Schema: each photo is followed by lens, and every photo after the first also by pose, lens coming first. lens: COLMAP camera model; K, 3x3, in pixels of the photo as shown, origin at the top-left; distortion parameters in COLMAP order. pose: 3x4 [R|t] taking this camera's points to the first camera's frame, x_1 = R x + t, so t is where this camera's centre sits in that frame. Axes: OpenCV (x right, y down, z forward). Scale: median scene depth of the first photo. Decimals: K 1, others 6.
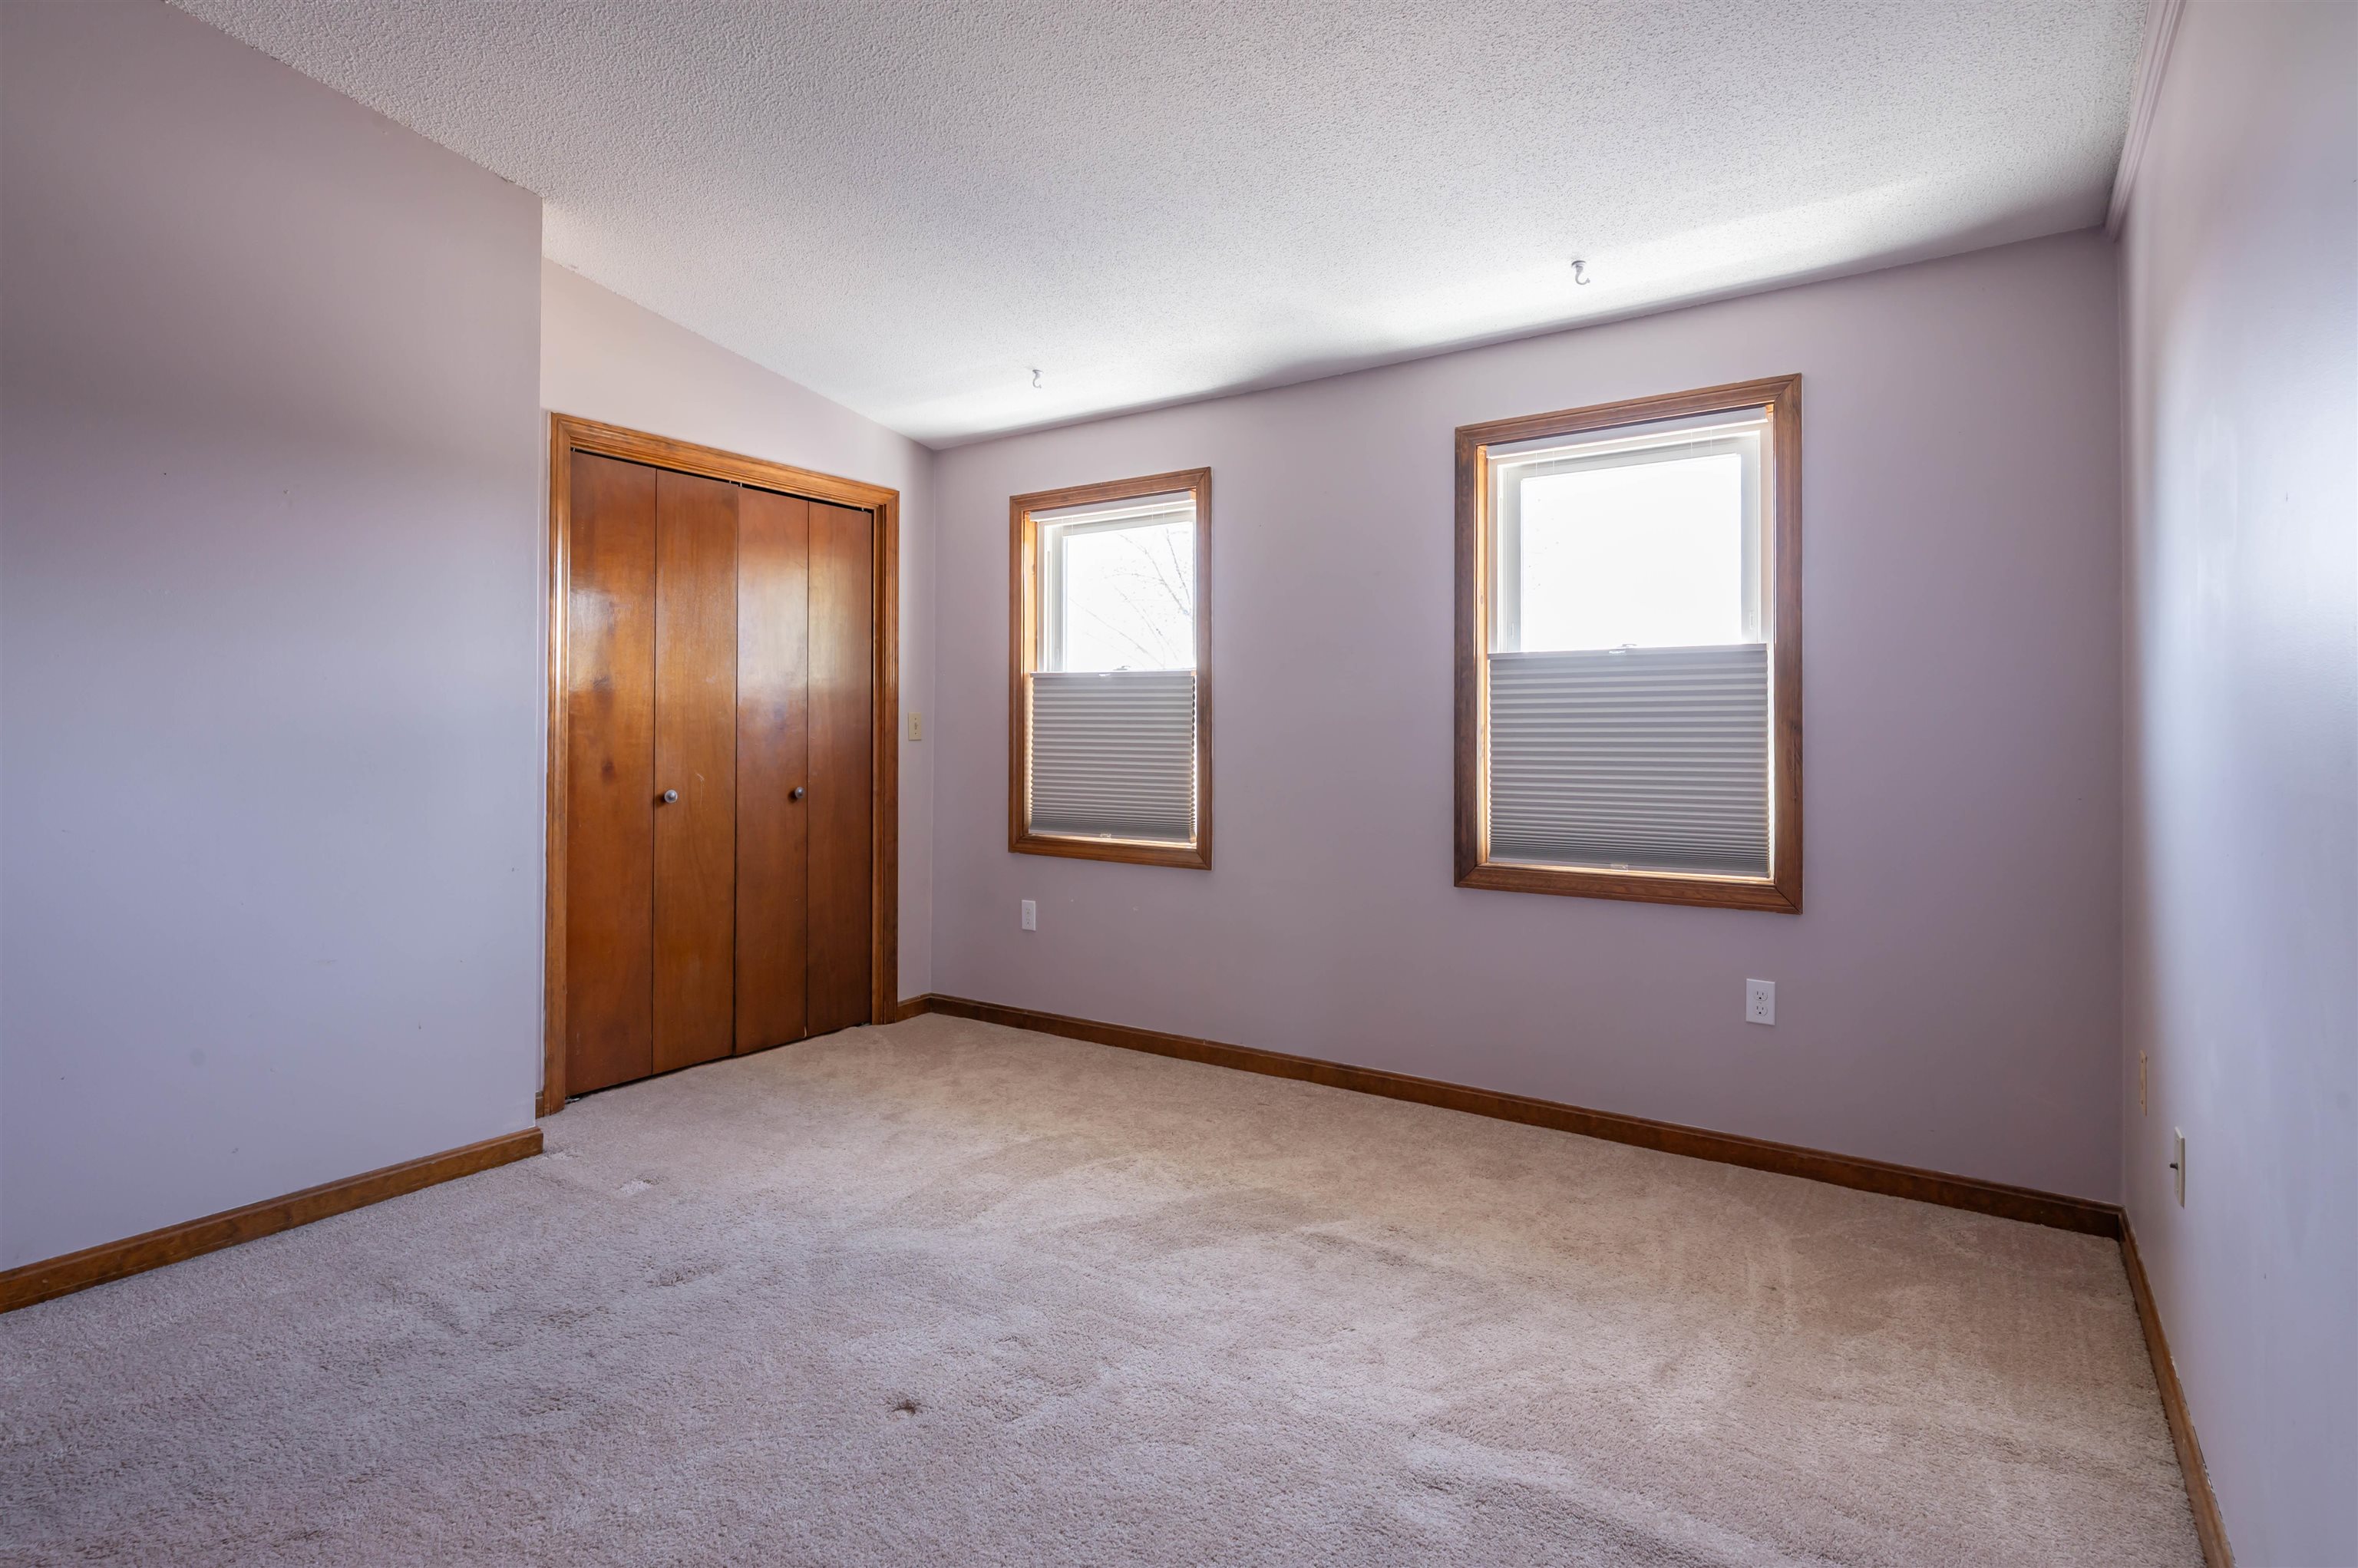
lens RADIAL K [[1154.1, 0, 1183.5], [0, 1154.1, 743.6], [0, 0, 1]] dist [-0.004198, 0.017984]
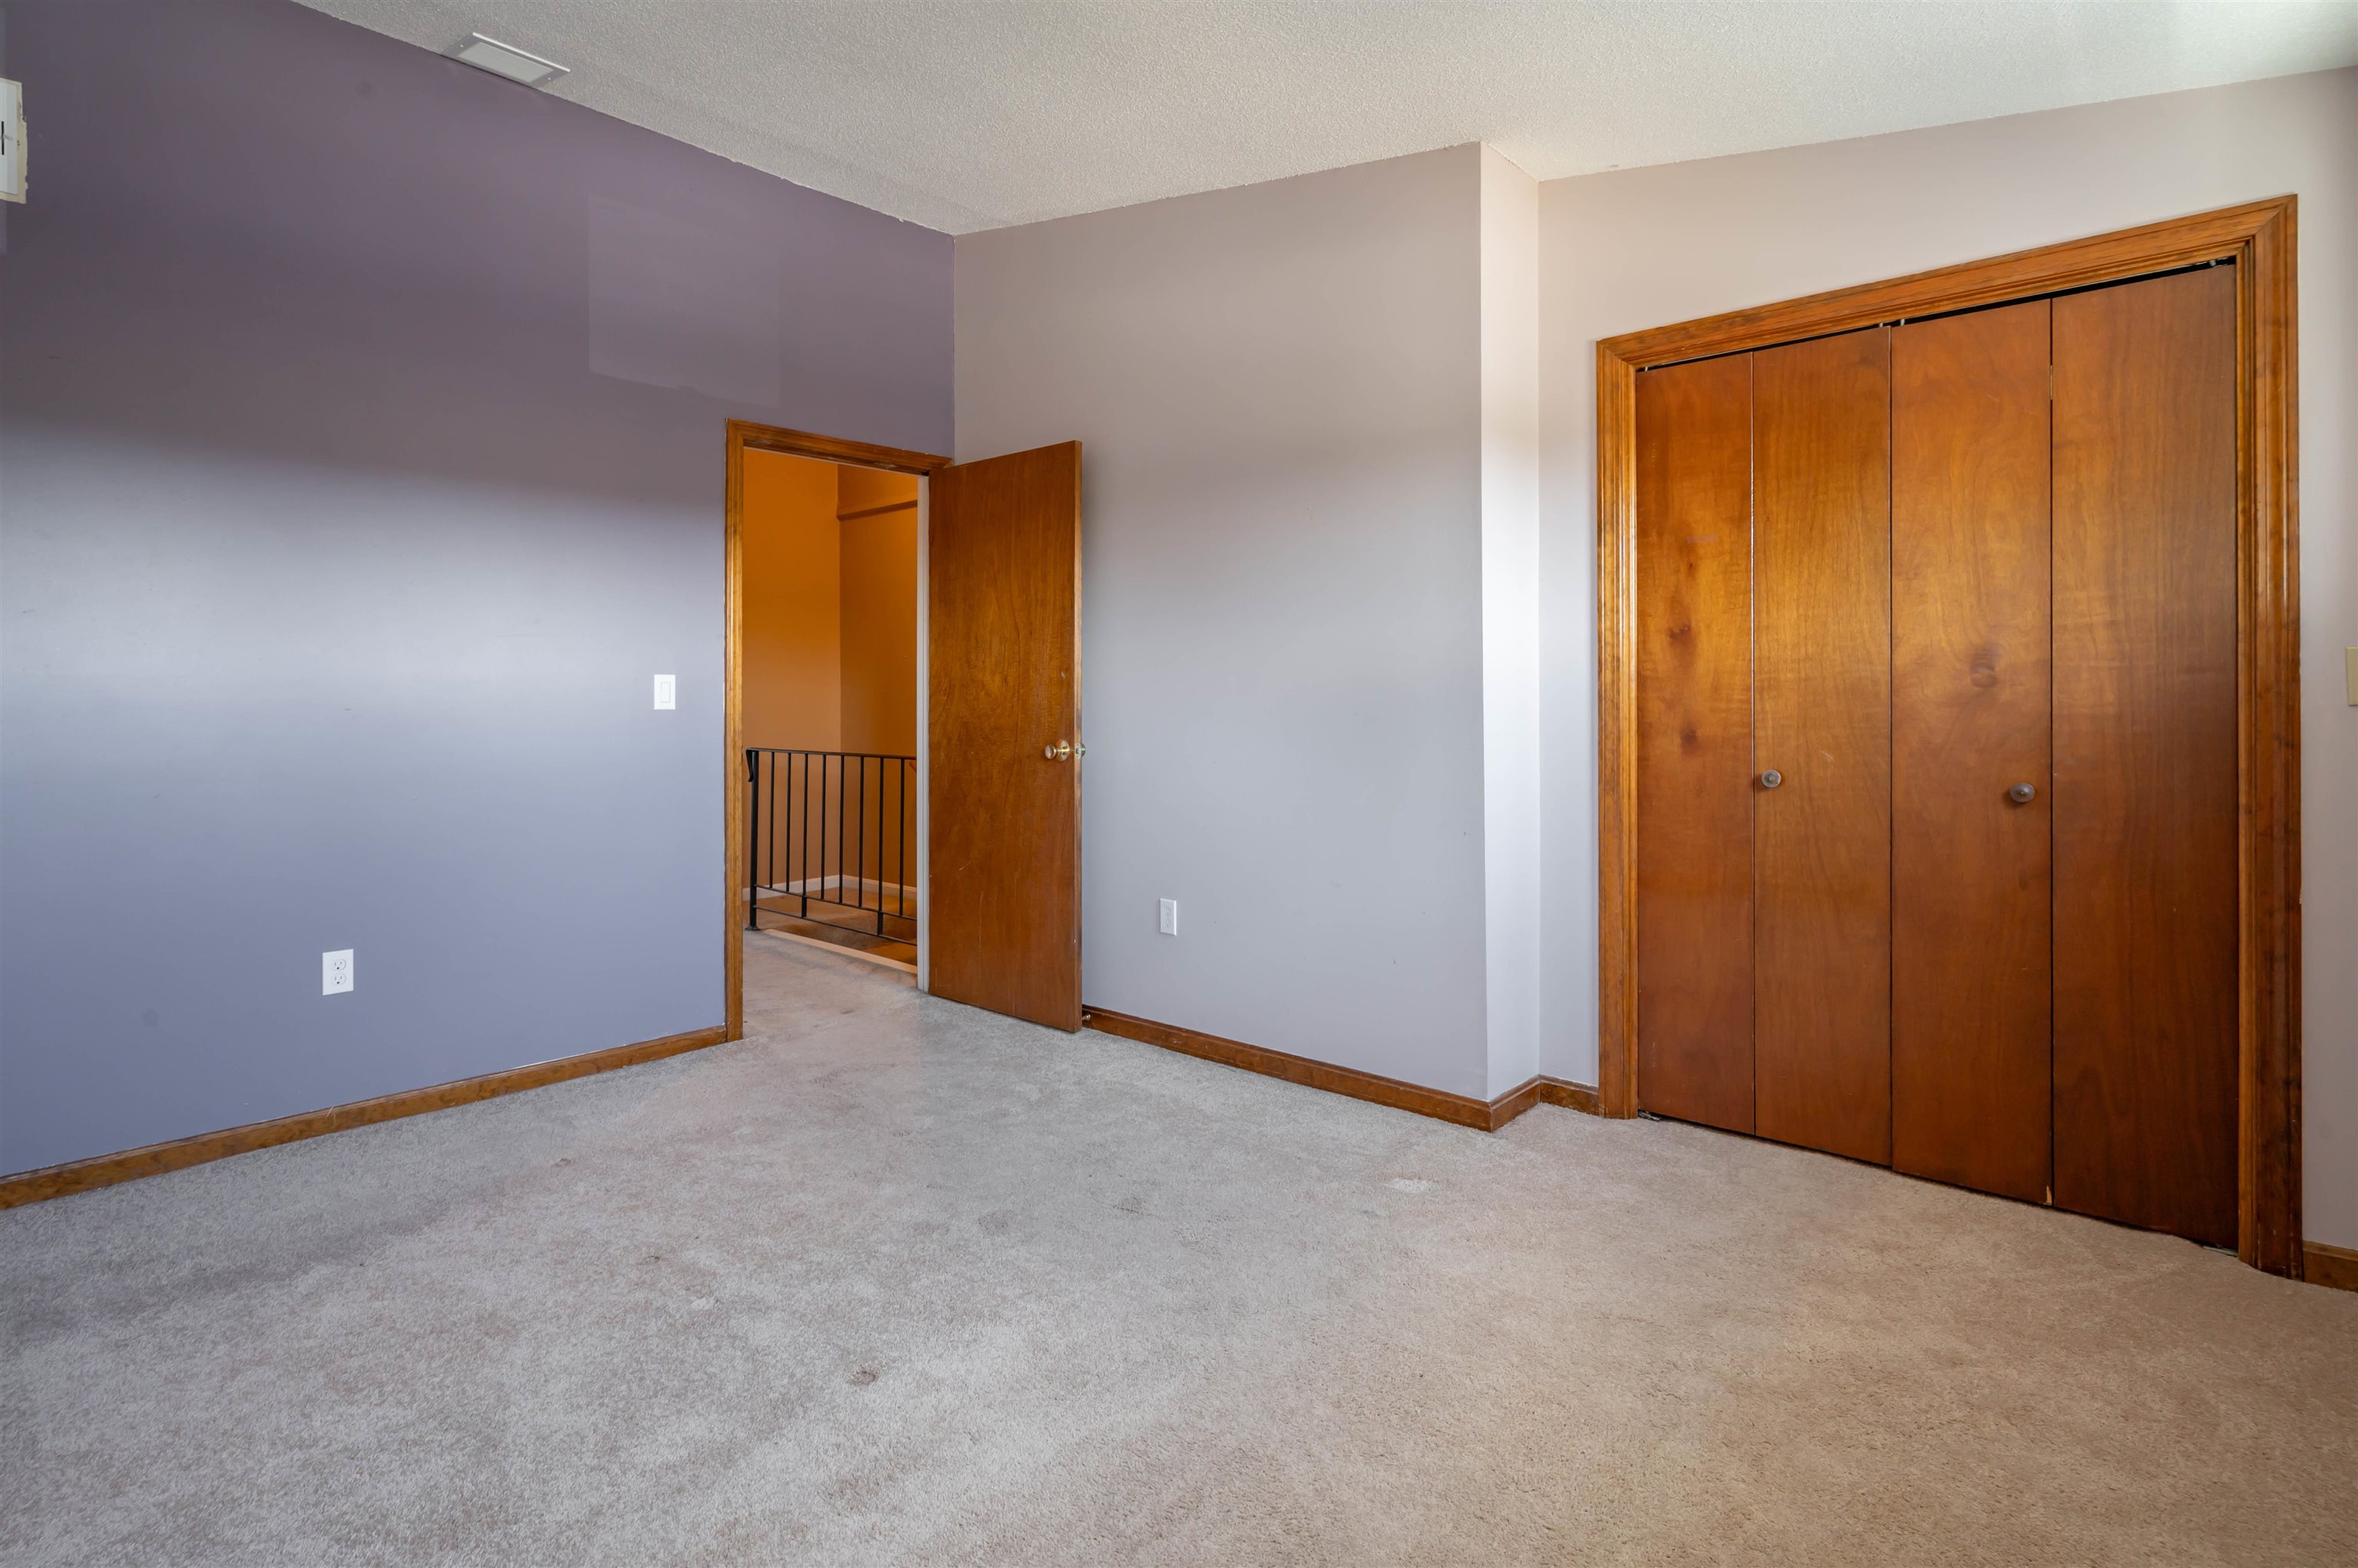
lens RADIAL K [[1201.0, 0, 1222.1], [0, 1201.0, 704.3], [0, 0, 1]] dist [-0.003570, 0.001111]
pose [[-0.118916, -0.005040, -0.992892, 0.379243], [-0.006531, 0.999969, -0.004293, 0.002879], [0.992883, 0.005974, -0.118945, 0.738690]]
